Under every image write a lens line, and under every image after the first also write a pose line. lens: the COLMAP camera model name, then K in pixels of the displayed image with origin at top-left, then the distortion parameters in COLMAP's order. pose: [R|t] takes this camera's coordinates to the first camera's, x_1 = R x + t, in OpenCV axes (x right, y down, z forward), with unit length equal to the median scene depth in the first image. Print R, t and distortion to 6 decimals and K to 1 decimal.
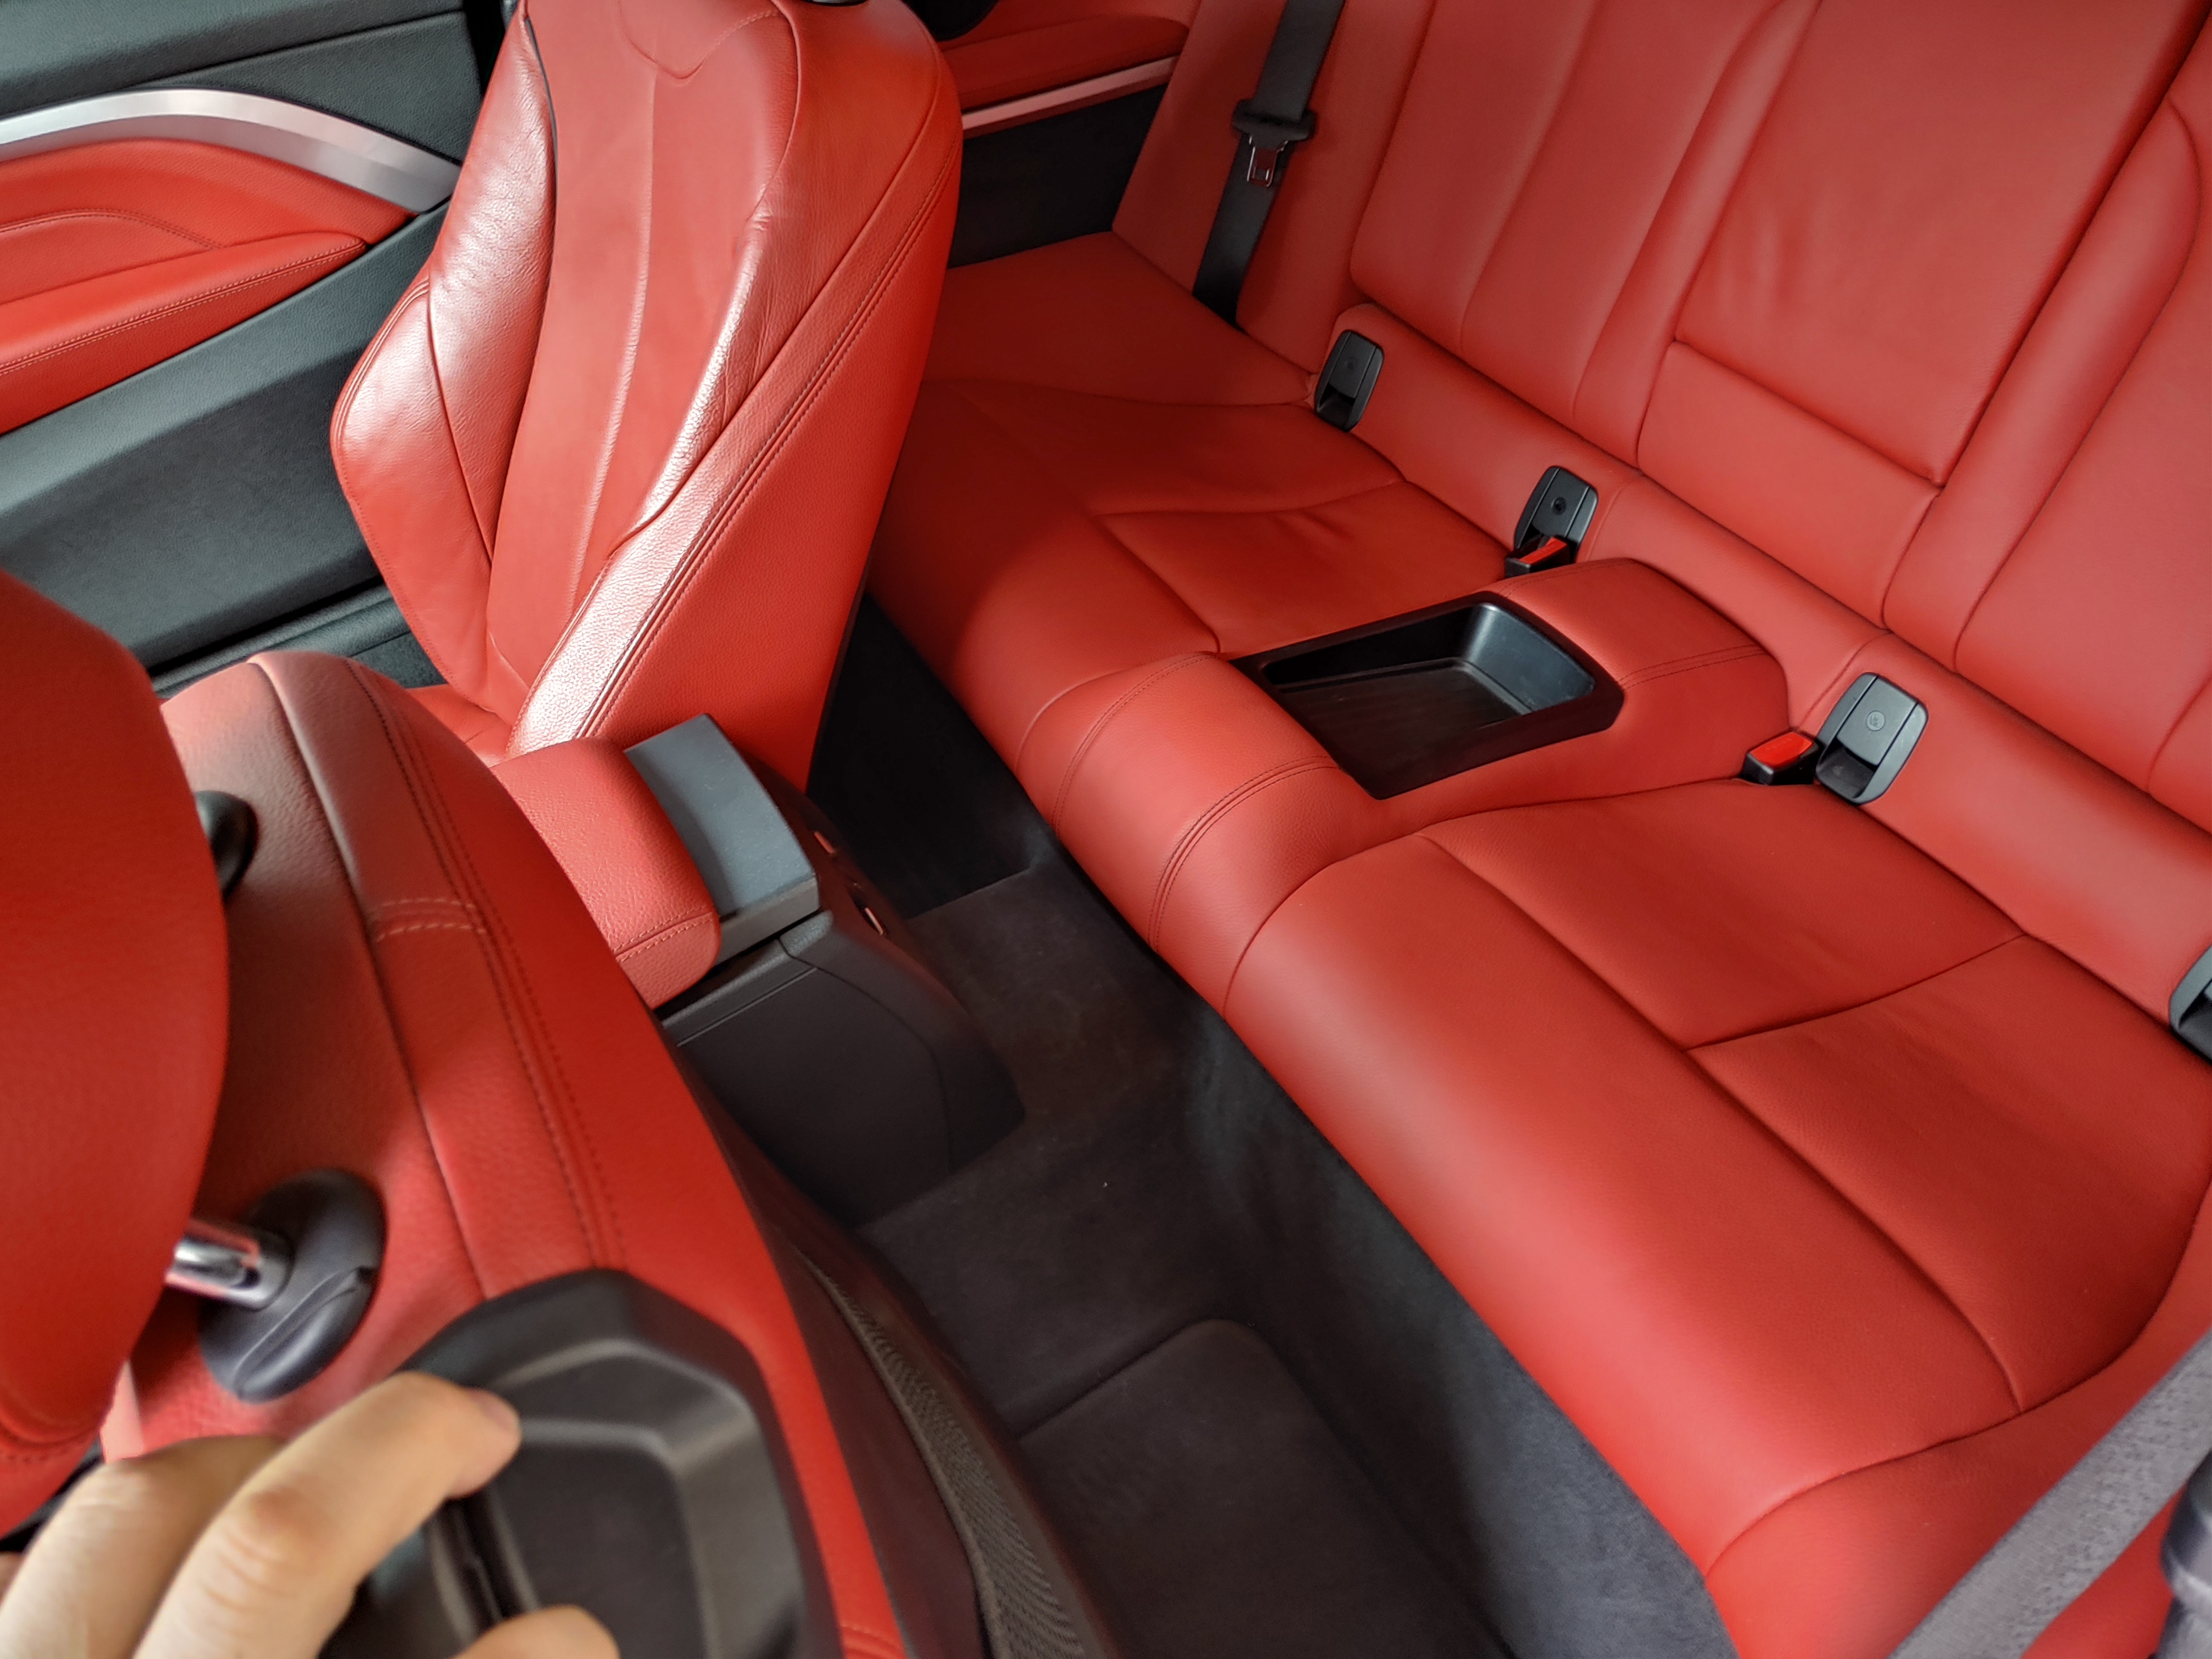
lens RADIAL K [[1670.0, 0, 1091.7], [0, 1670.0, 836.2], [0, 0, 1]] dist [0.006430, -0.000529]
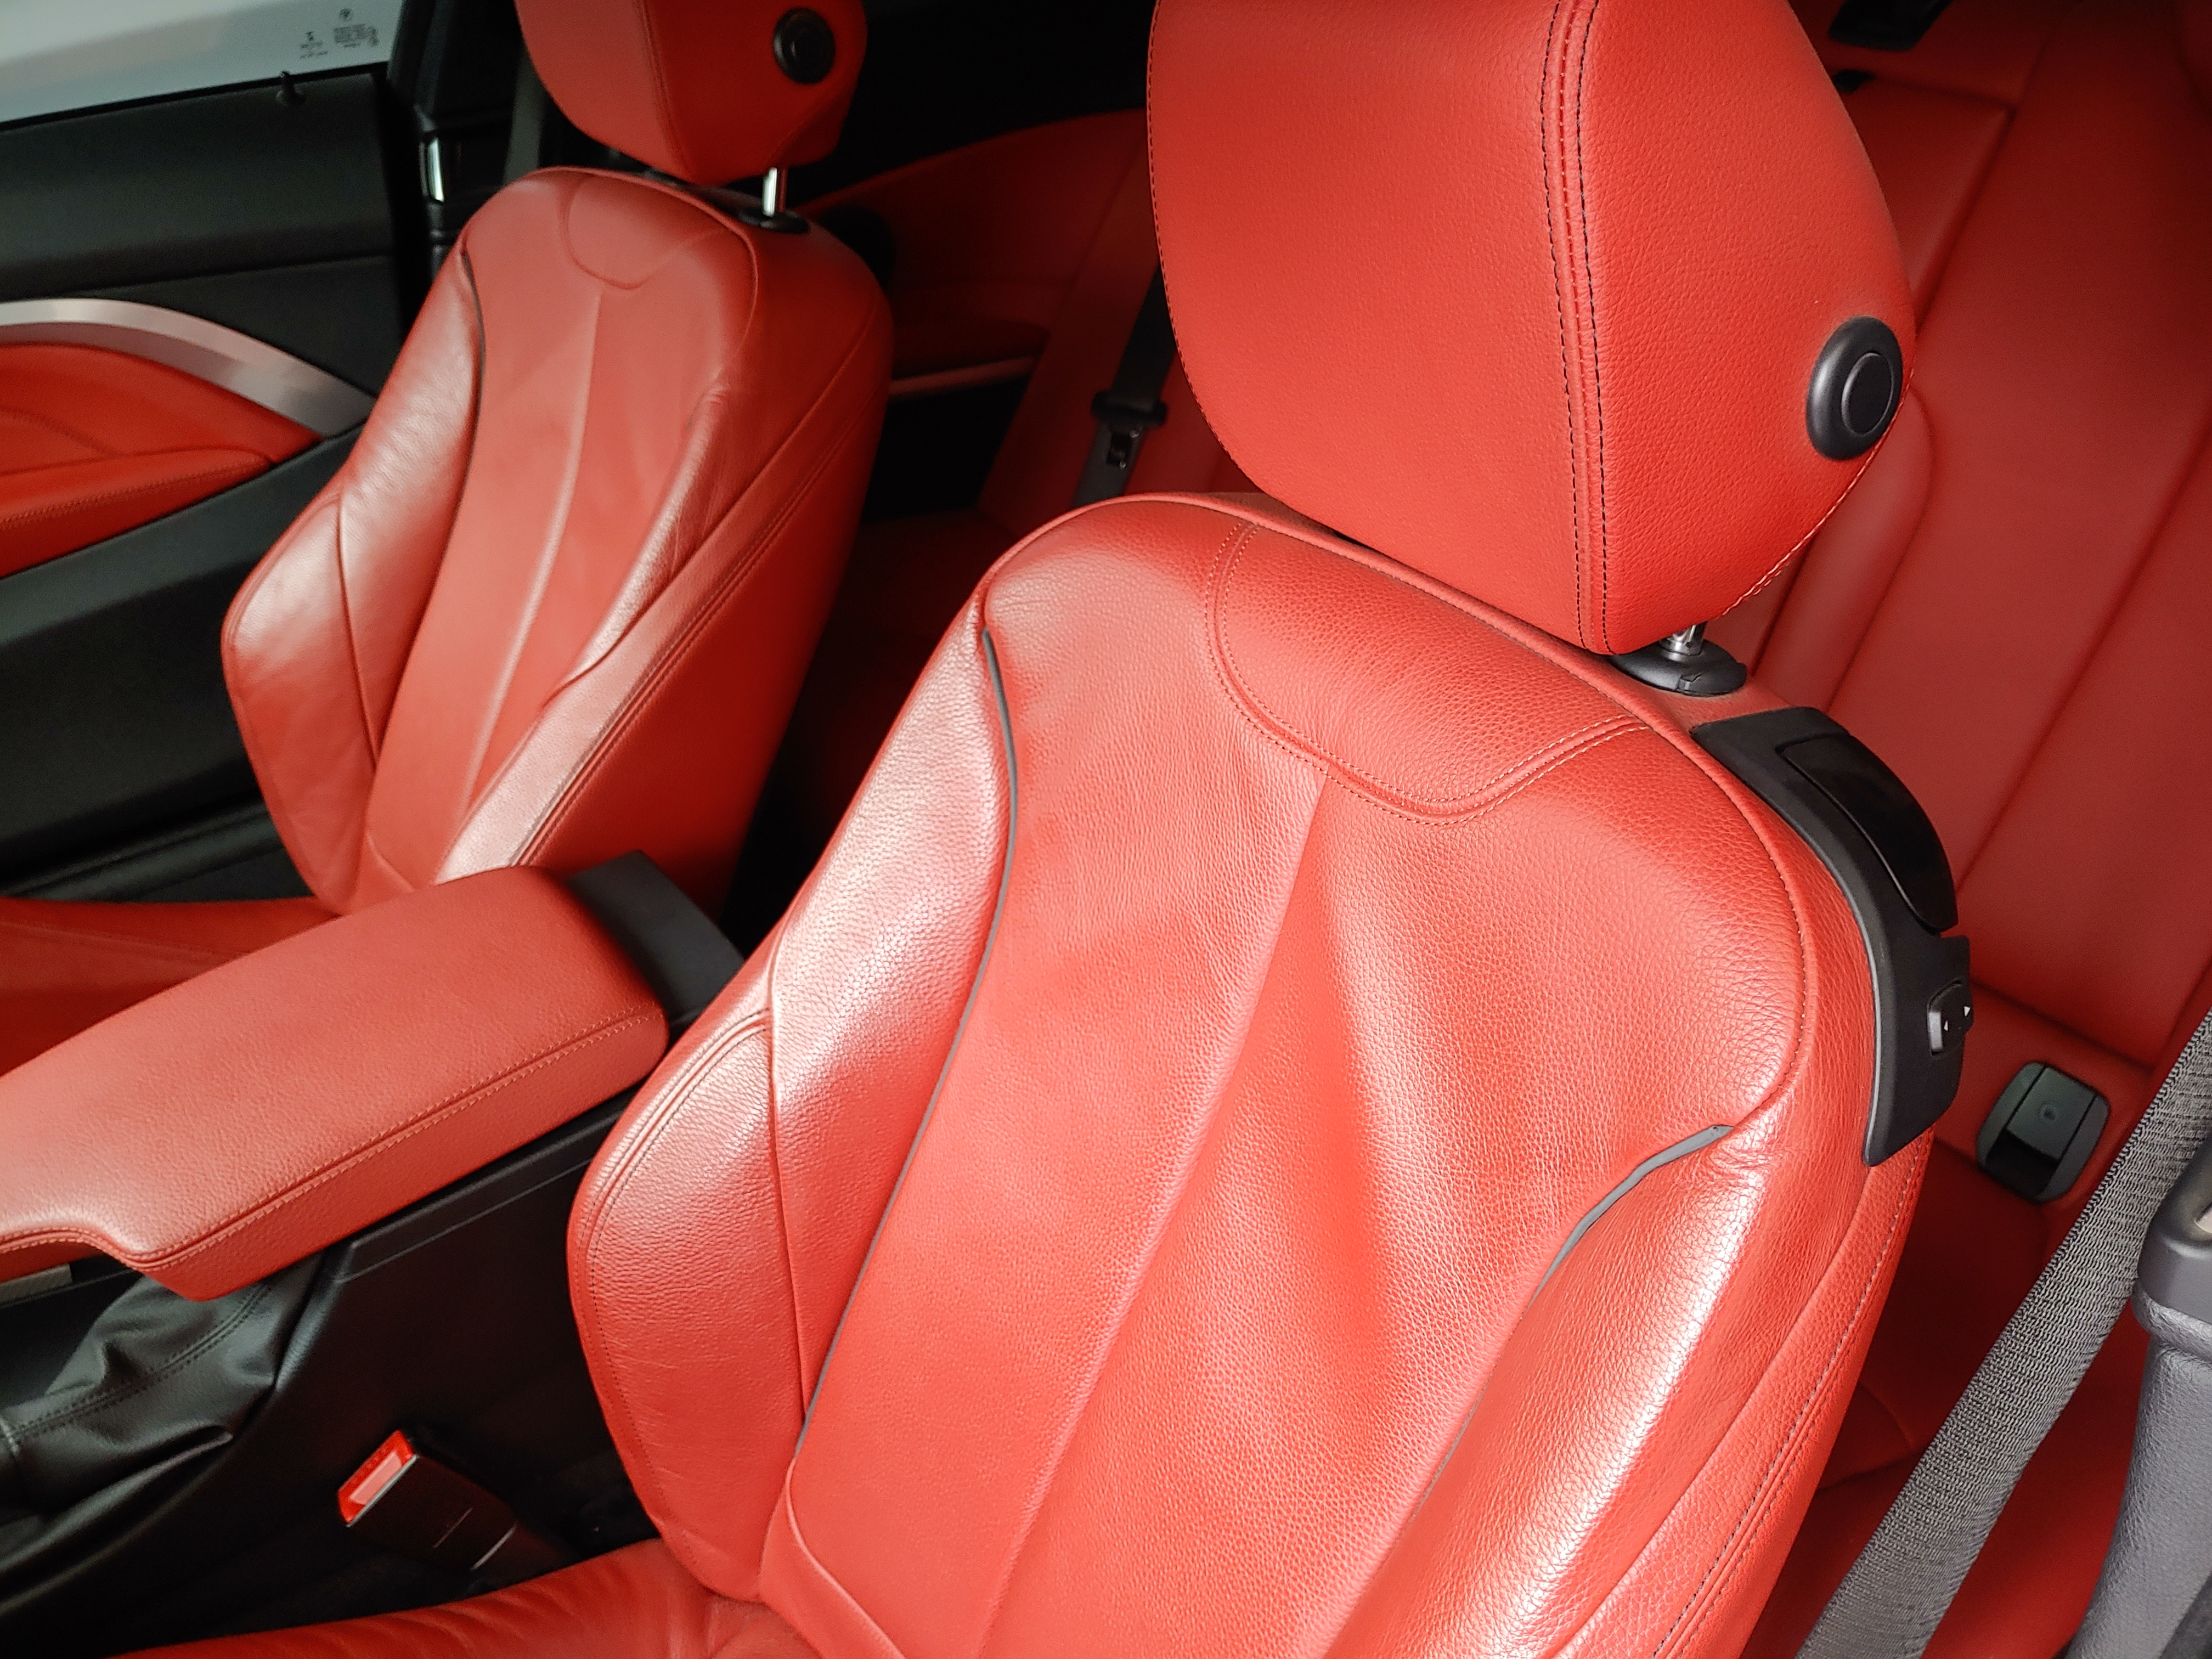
lens RADIAL K [[1670.0, 0, 1089.7], [0, 1670.0, 896.1], [0, 0, 1]] dist [0.006430, -0.000529]
pose [[0.991377, 0.010386, 0.130629, -0.071142], [0.013747, 0.983110, -0.182497, 0.115306], [-0.130319, 0.182719, 0.974490, -0.025264]]
